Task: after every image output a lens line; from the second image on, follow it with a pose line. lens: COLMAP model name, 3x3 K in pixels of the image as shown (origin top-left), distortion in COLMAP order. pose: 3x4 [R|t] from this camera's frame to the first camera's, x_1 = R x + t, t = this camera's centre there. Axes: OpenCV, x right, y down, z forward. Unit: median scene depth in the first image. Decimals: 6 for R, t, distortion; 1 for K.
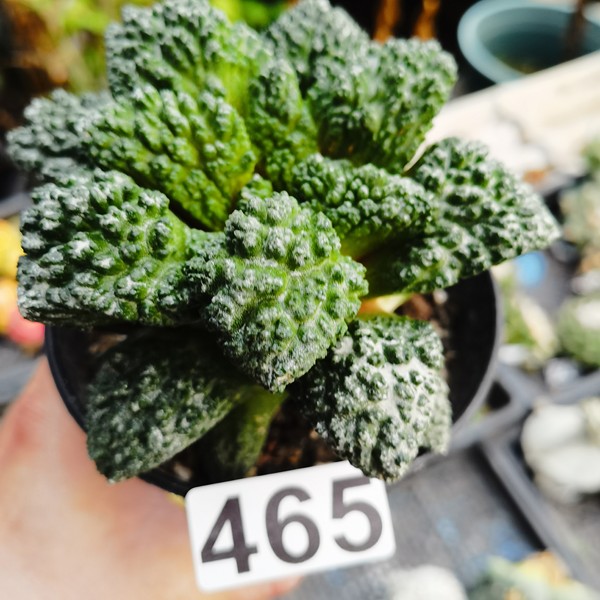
lens RADIAL K [[730.0, 0, 310.0], [0, 730.0, 323.9], [0, 0, 1]] dist [0.005027, -0.241619]
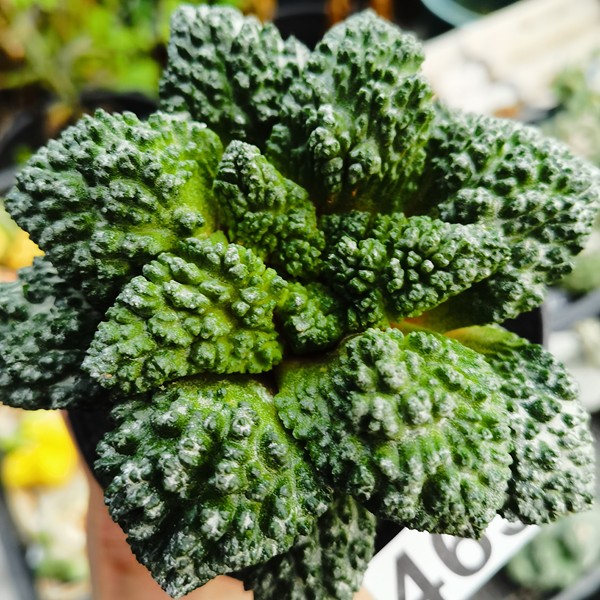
lens RADIAL K [[730.0, 0, 310.0], [0, 730.0, 323.9], [0, 0, 1]] dist [0.005027, -0.241619]
pose [[0.860507, -0.504548, 0.070415, -0.140245], [0.460279, 0.829248, 0.317004, -0.457788], [-0.218335, -0.240374, 0.945807, 0.198332]]
